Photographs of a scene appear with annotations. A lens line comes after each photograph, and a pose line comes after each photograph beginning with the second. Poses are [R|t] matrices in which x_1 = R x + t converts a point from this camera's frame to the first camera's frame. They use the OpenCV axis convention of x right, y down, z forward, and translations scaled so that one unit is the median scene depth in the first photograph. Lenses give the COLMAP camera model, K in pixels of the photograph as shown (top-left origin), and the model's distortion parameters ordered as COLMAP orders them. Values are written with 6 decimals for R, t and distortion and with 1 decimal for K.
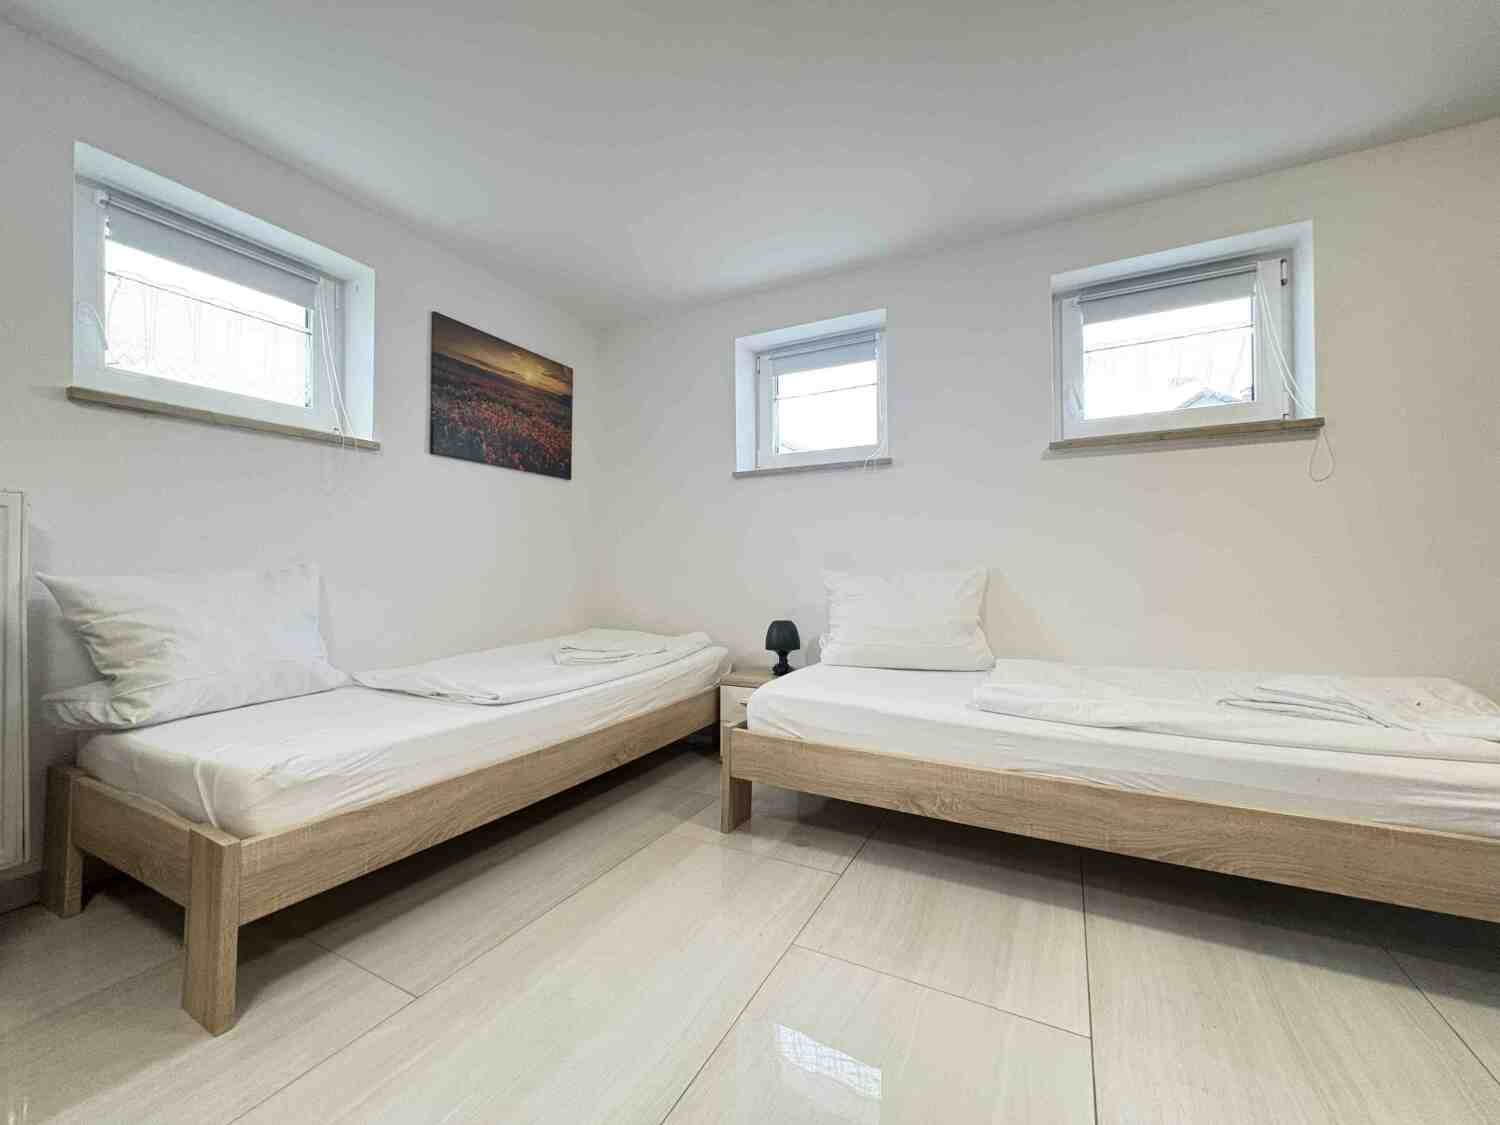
lens RADIAL K [[597.0, 0, 758.1], [0, 597.0, 559.9], [0, 0, 1]] dist [-0.000866, 0.000864]
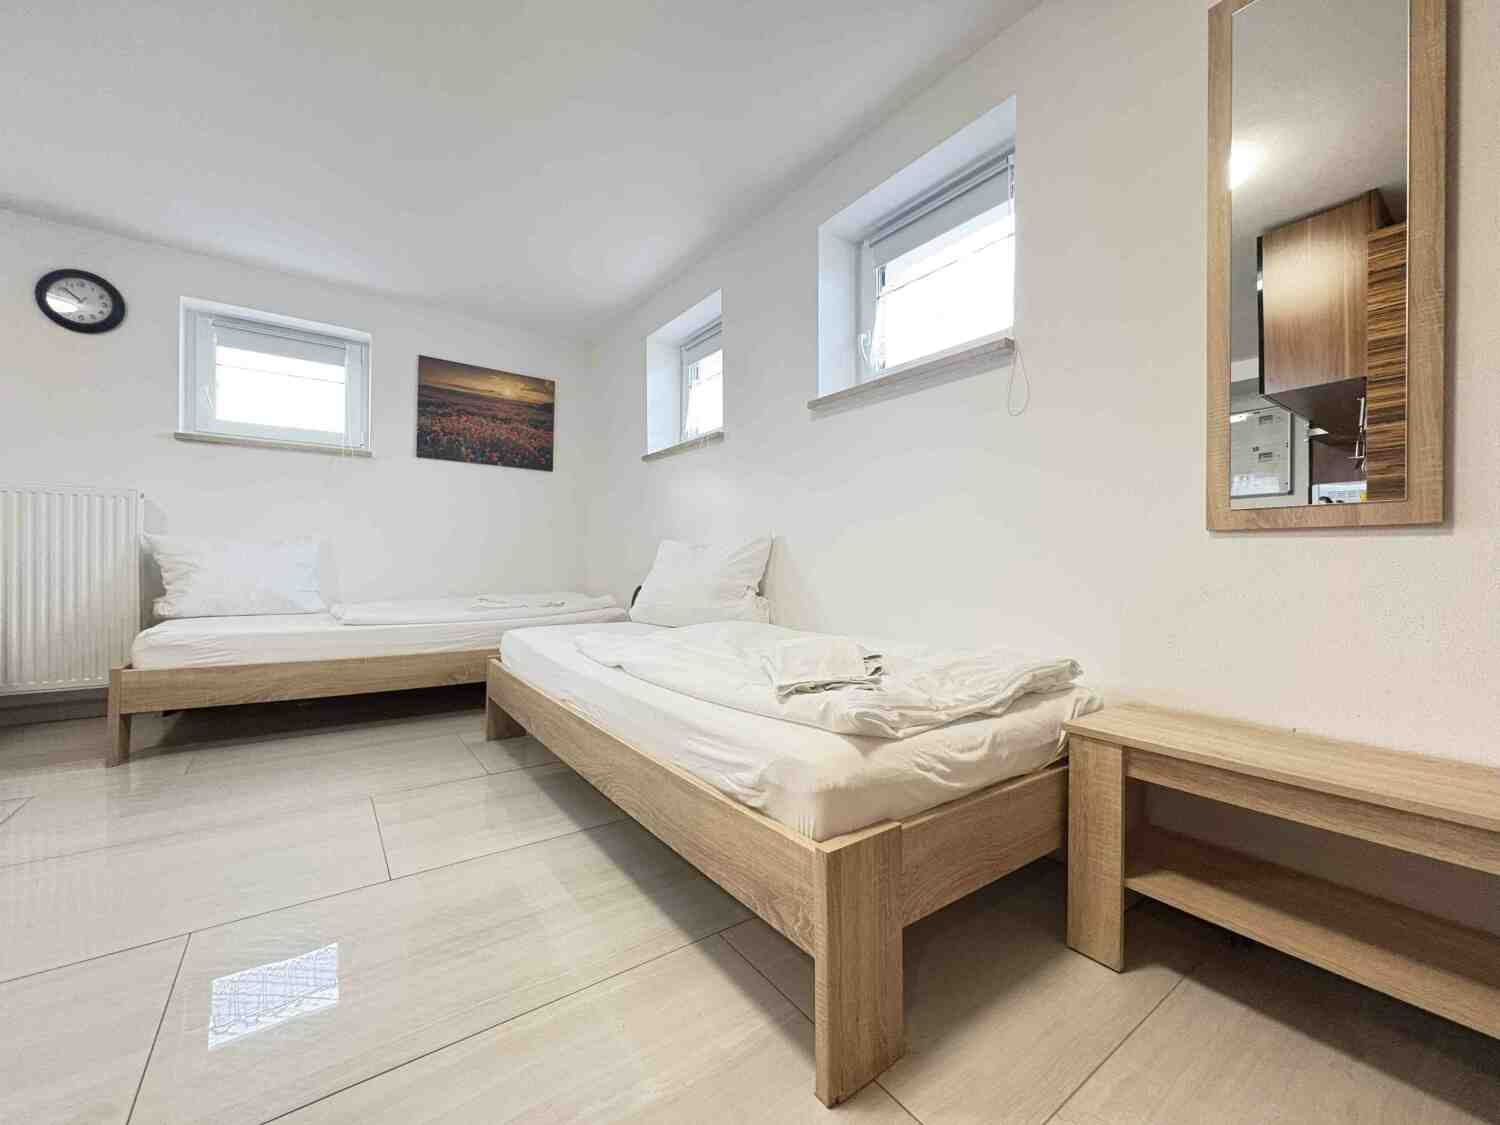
lens RADIAL K [[597.0, 0, 748.4], [0, 597.0, 558.0], [0, 0, 1]] dist [-0.000866, 0.000864]
pose [[0.897012, 0.005630, -0.441970, 0.757938], [-0.003866, 0.999981, 0.004892, 0.048139], [0.441989, -0.002679, 0.897017, 0.086170]]
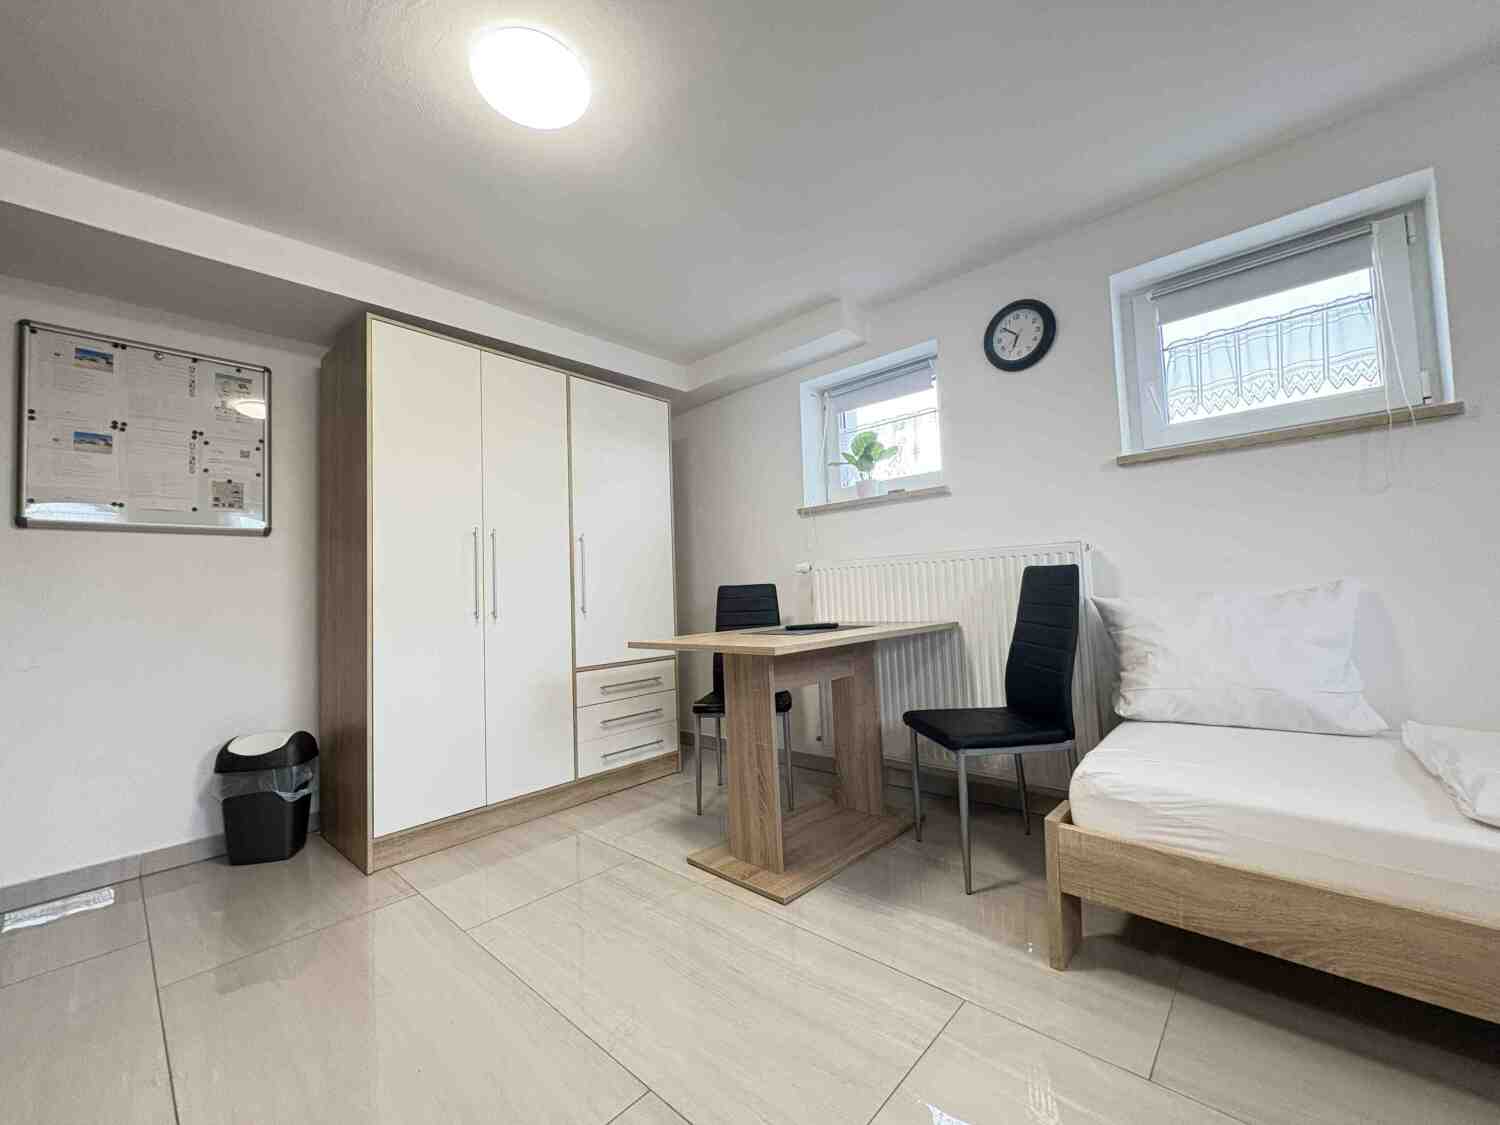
lens RADIAL K [[597.0, 0, 753.0], [0, 597.0, 564.6], [0, 0, 1]] dist [-0.000866, 0.000864]
pose [[-0.259992, -0.032830, -0.965053, 0.226662], [0.055354, 0.997272, -0.048839, -0.016319], [0.964023, -0.066117, -0.257465, 0.330060]]
